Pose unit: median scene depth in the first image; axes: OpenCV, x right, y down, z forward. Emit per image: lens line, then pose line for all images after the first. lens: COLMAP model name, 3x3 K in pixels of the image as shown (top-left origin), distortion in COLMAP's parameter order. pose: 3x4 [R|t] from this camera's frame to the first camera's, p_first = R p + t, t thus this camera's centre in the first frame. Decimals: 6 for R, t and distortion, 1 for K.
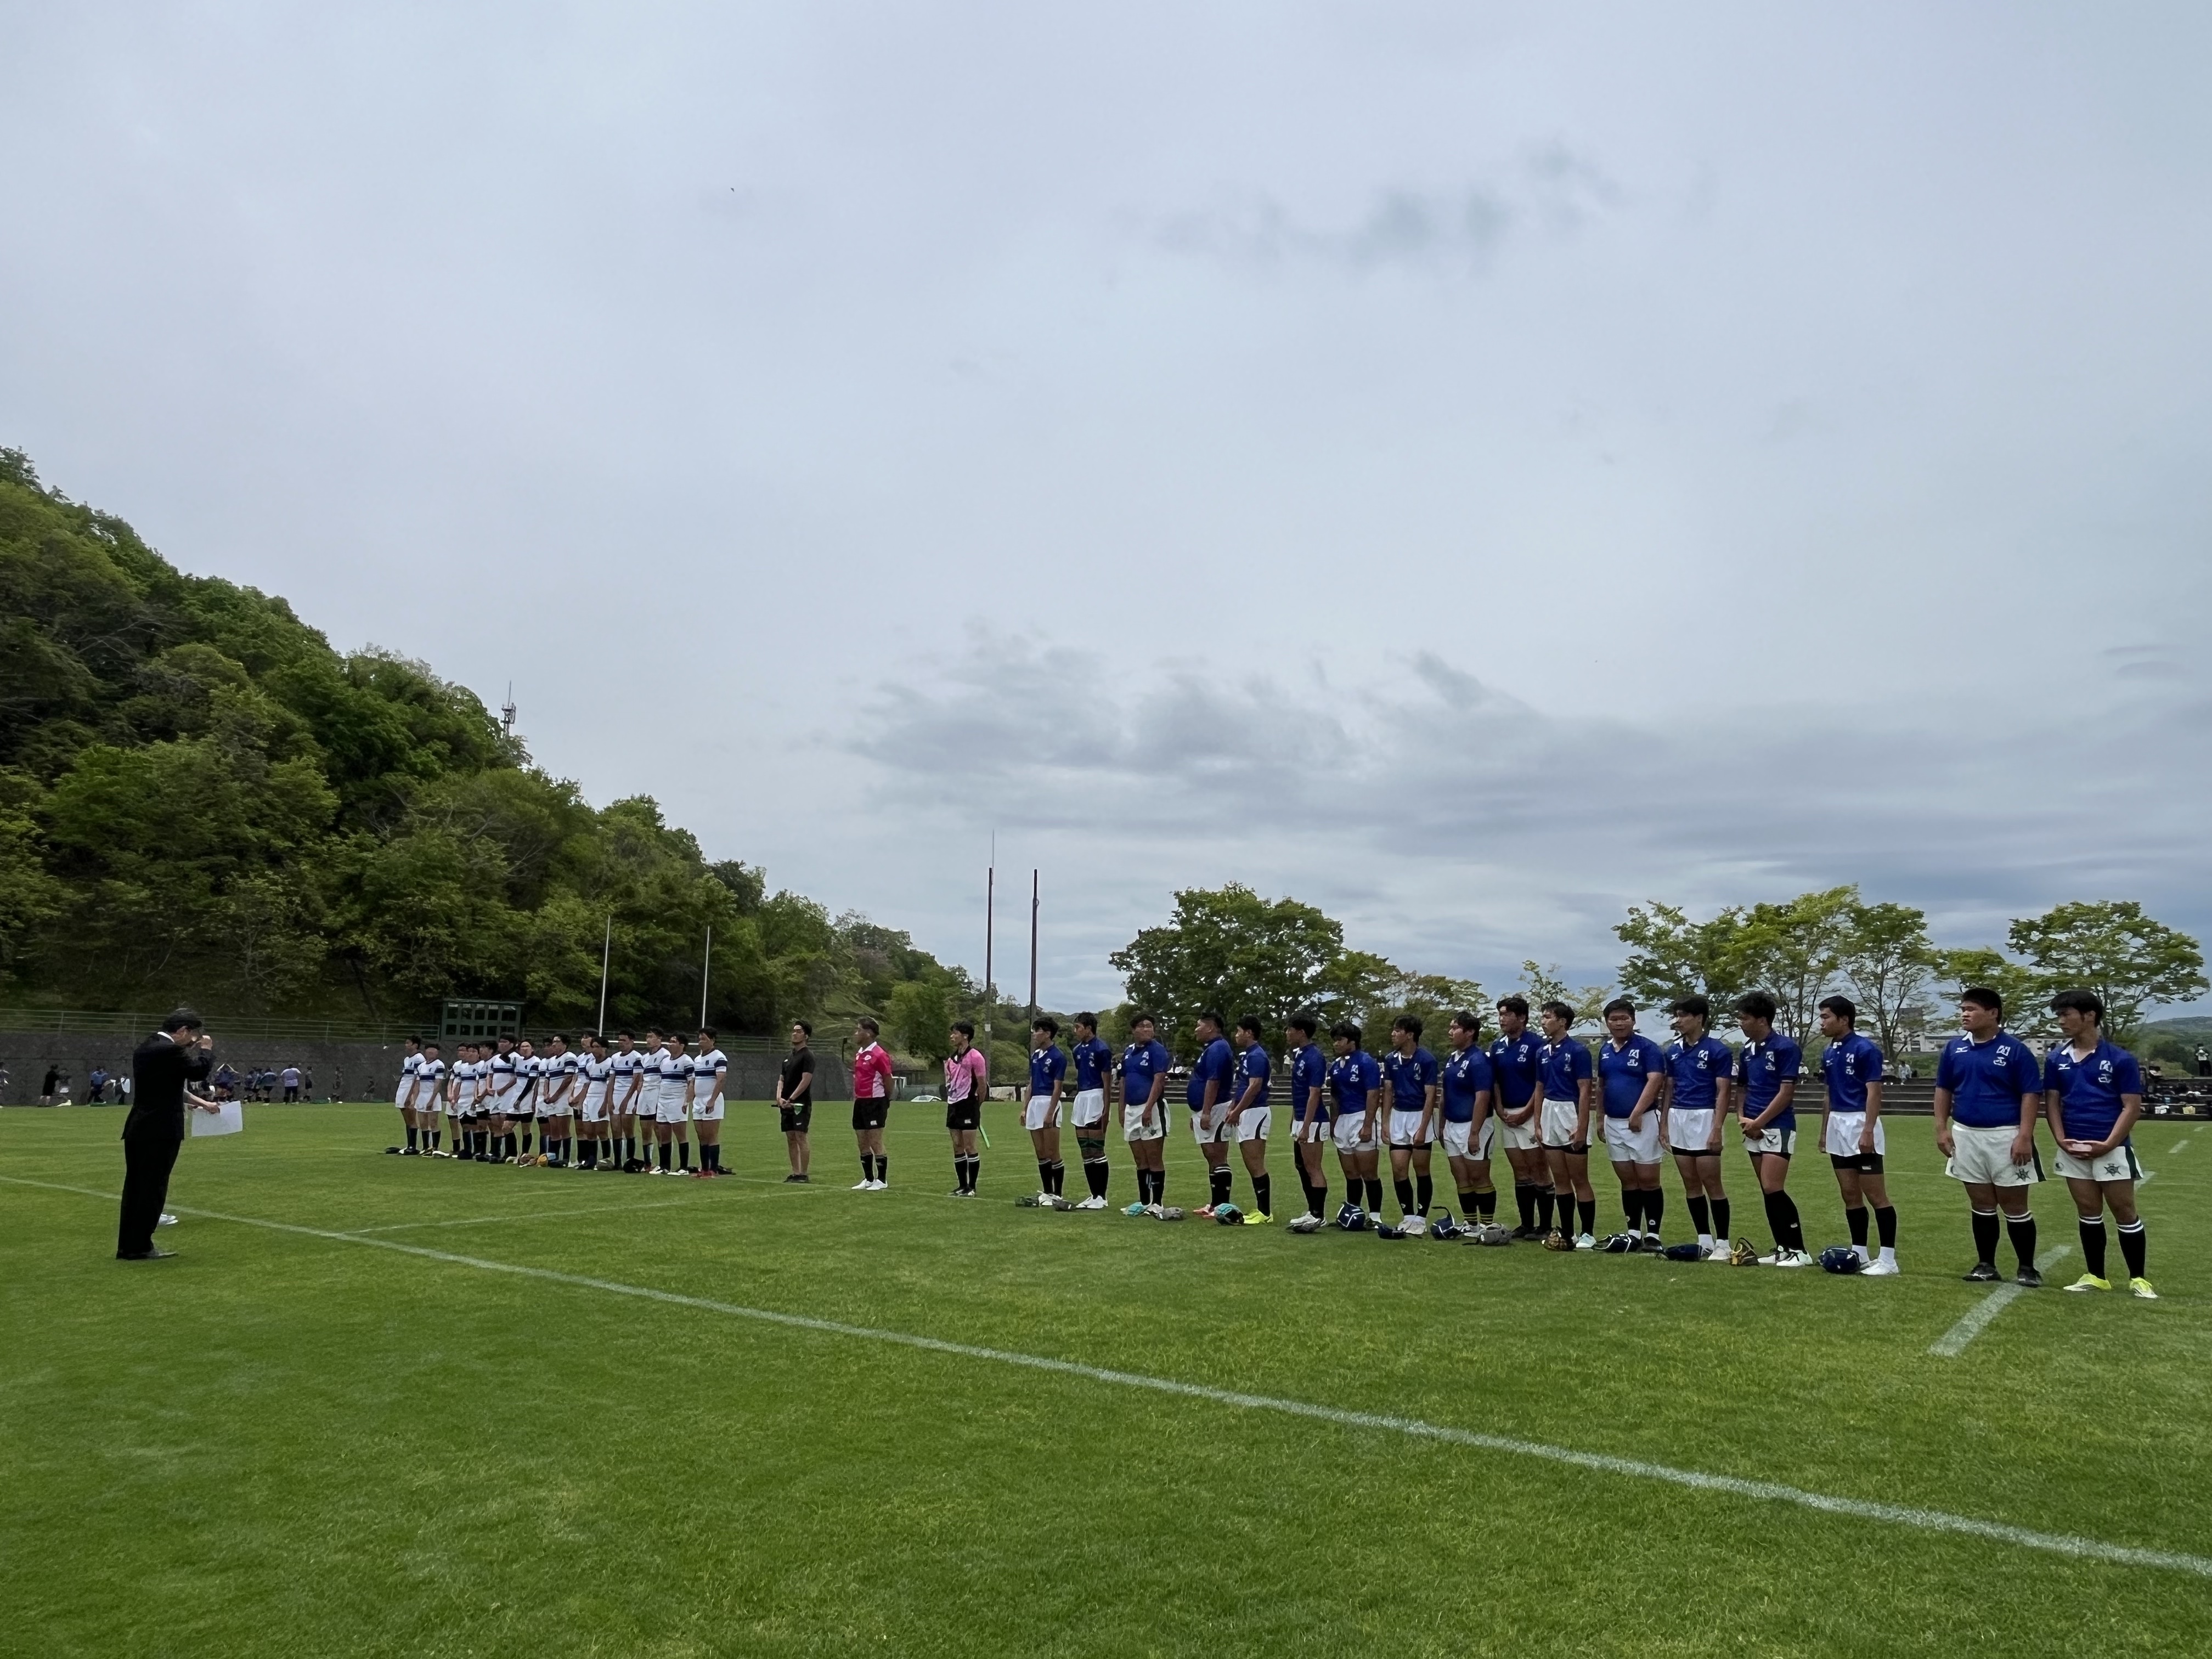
lens RADIAL K [[1424.3, 0, 1119.6], [0, 1424.3, 829.8], [0, 0, 1]] dist [-0.001883, -0.003708]
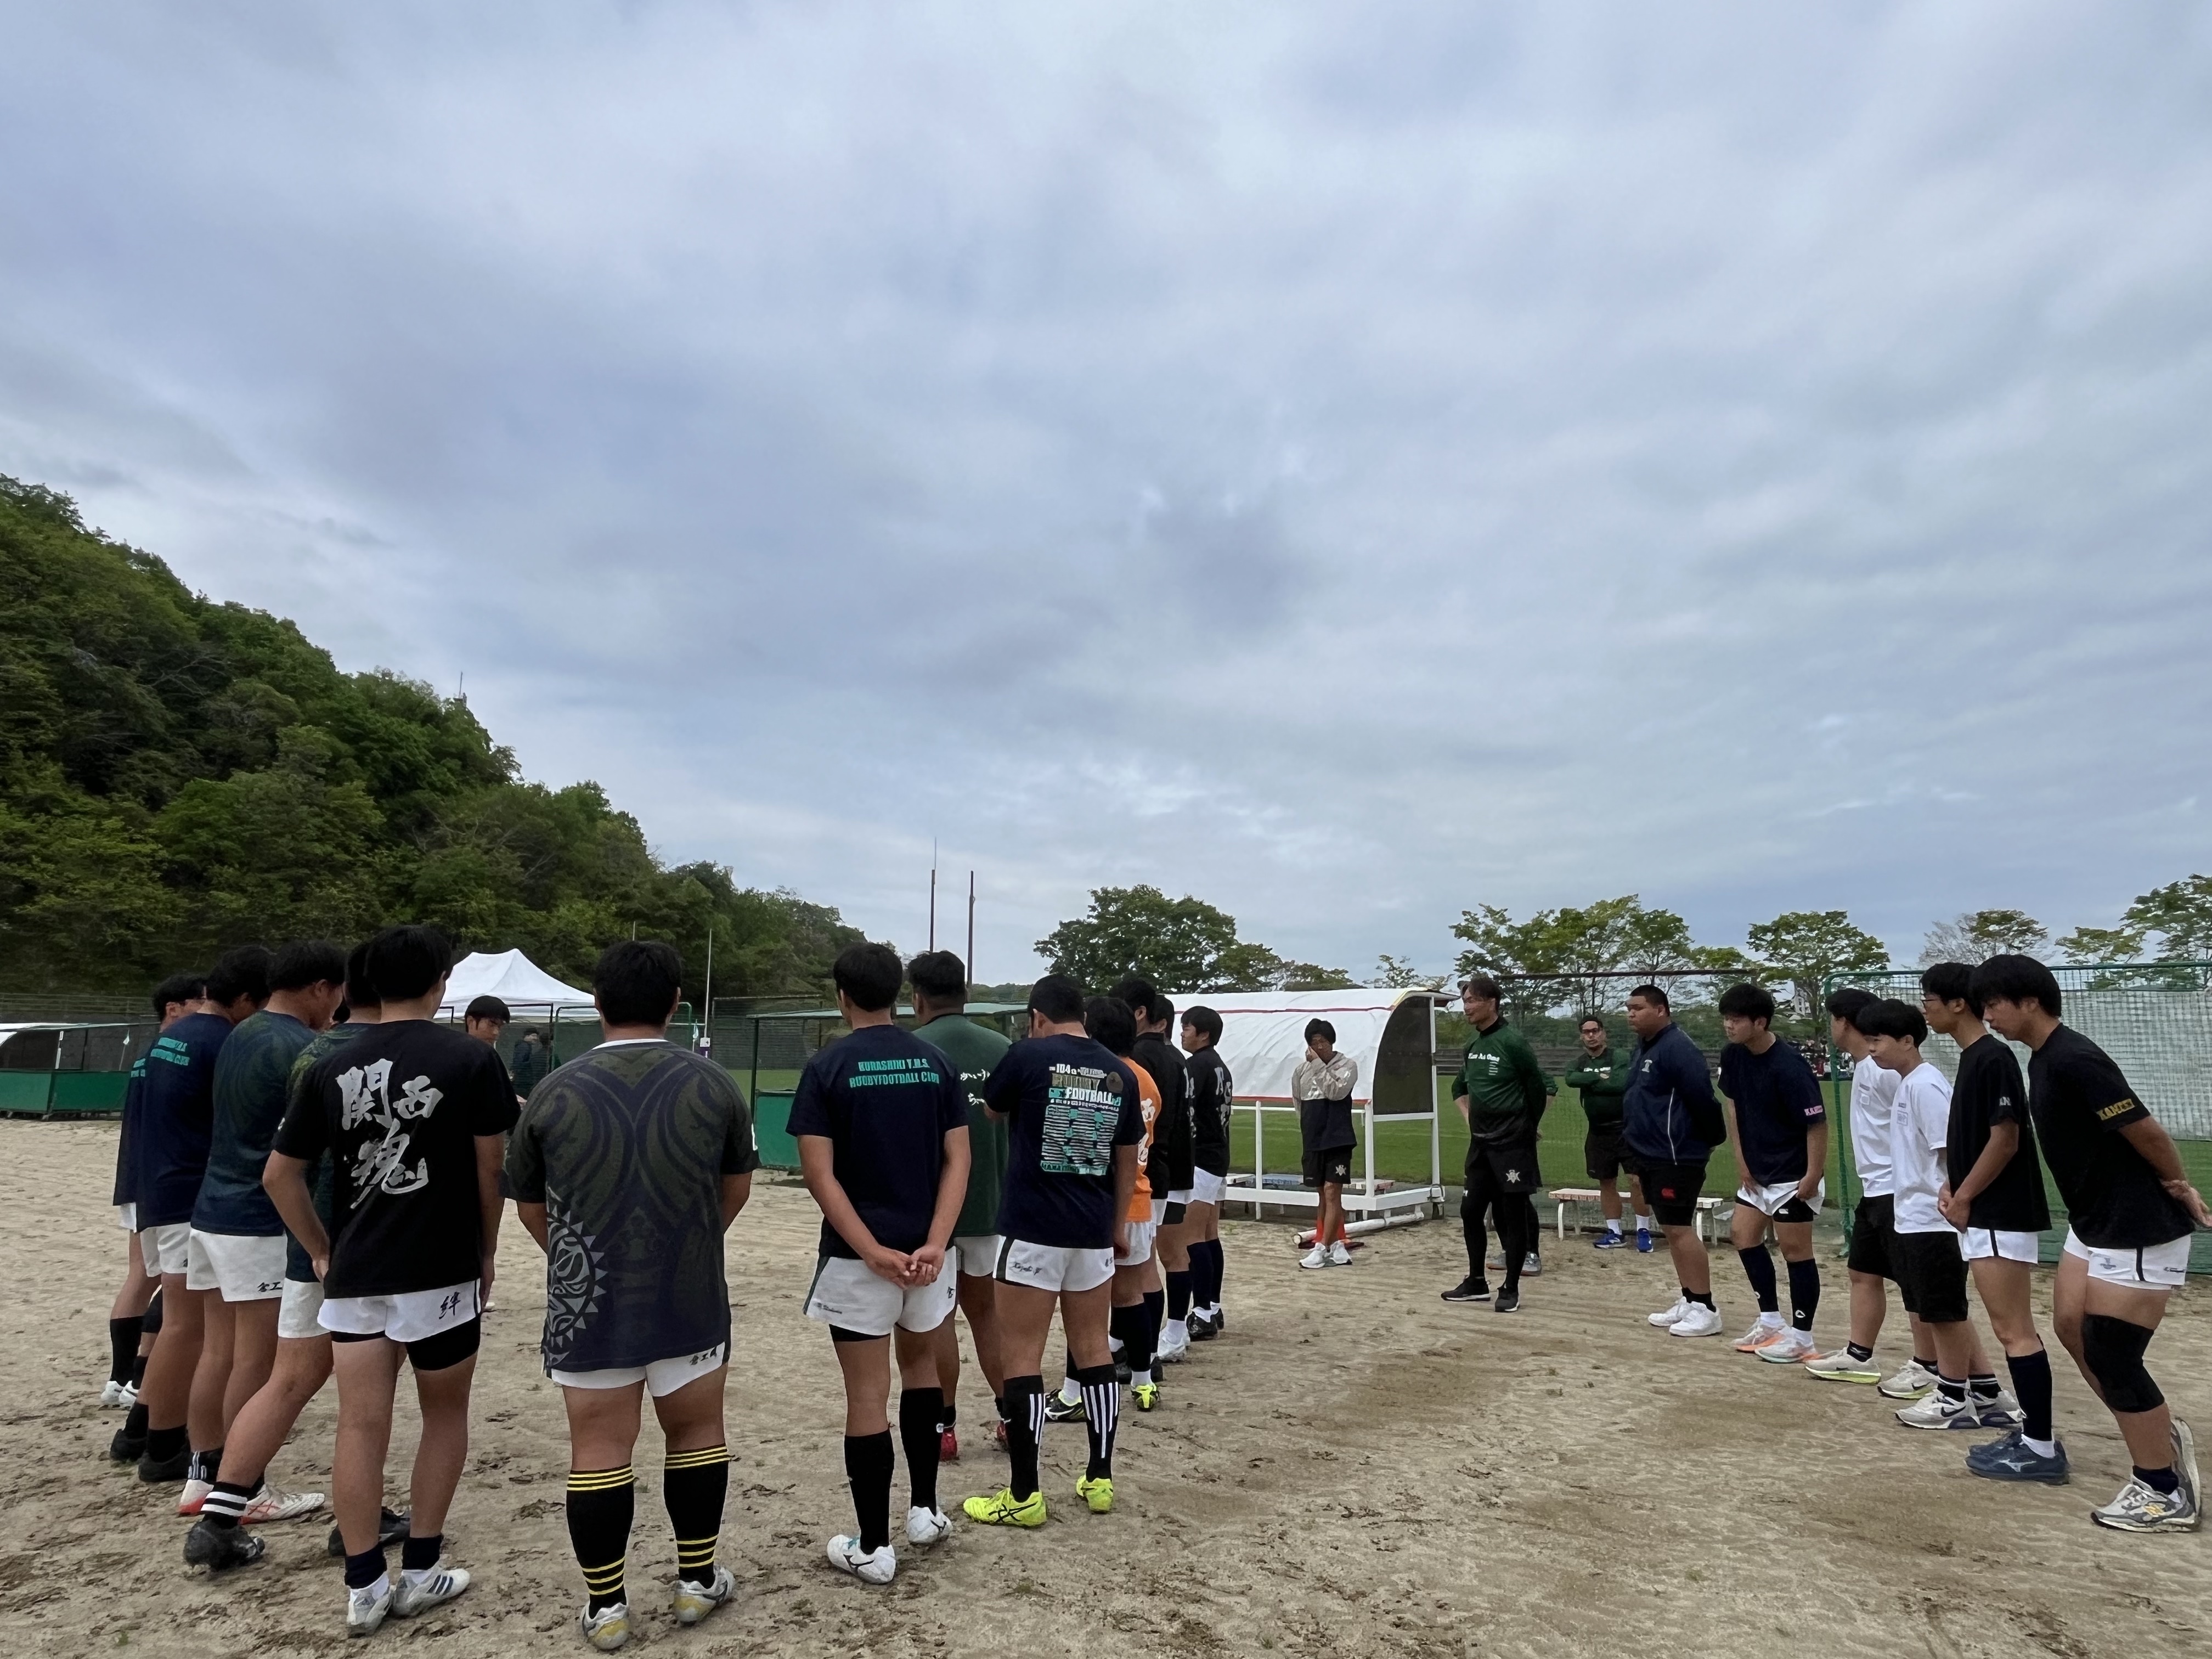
lens RADIAL K [[1408.0, 0, 1113.2], [0, 1408.0, 818.1], [0, 0, 1]] dist [-0.013198, 0.002612]
pose [[0.998793, 0.005096, 0.048854, -0.000120], [-0.005582, 0.999936, 0.009808, -0.034031], [-0.048801, -0.010069, 0.998758, -0.185786]]
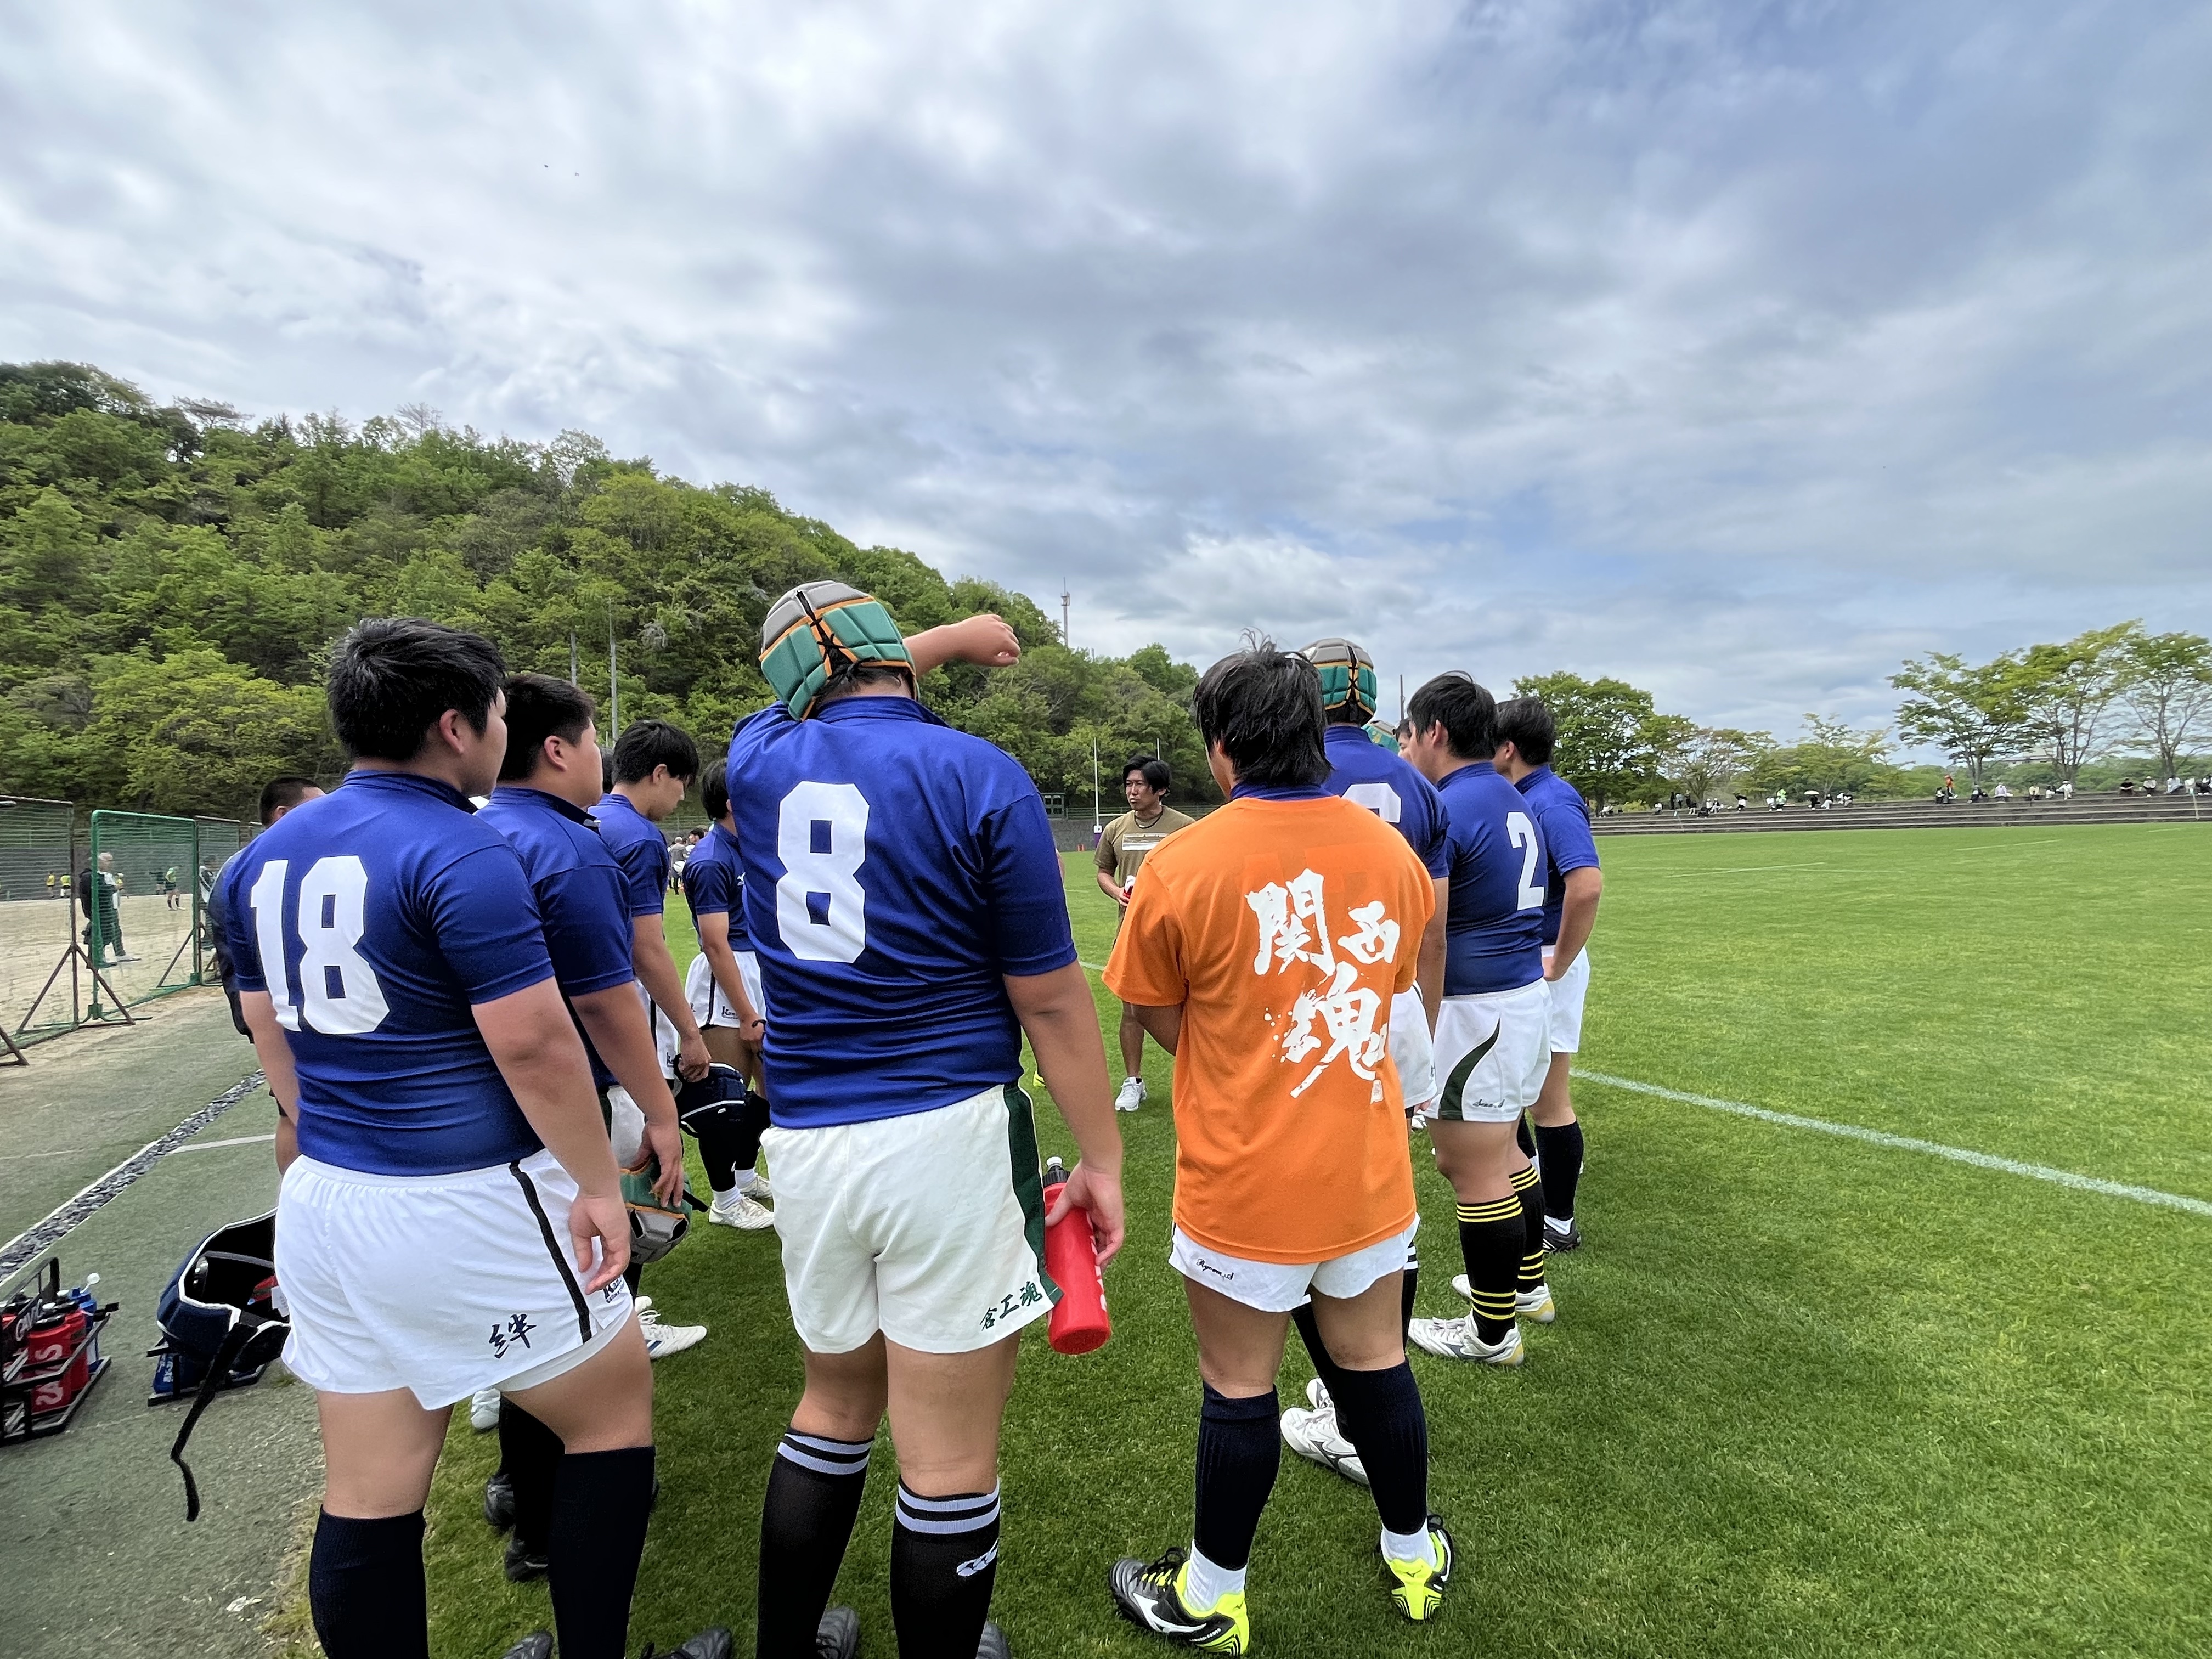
lens RADIAL K [[1046.8, 0, 1094.9], [0, 1046.8, 827.9], [0, 0, 1]] dist [0.005505, 0.000655]
pose [[0.916560, -0.044459, -0.397418, 0.083491], [0.111647, 0.982733, 0.147551, -0.011602], [0.383996, -0.179610, 0.905697, -0.073032]]
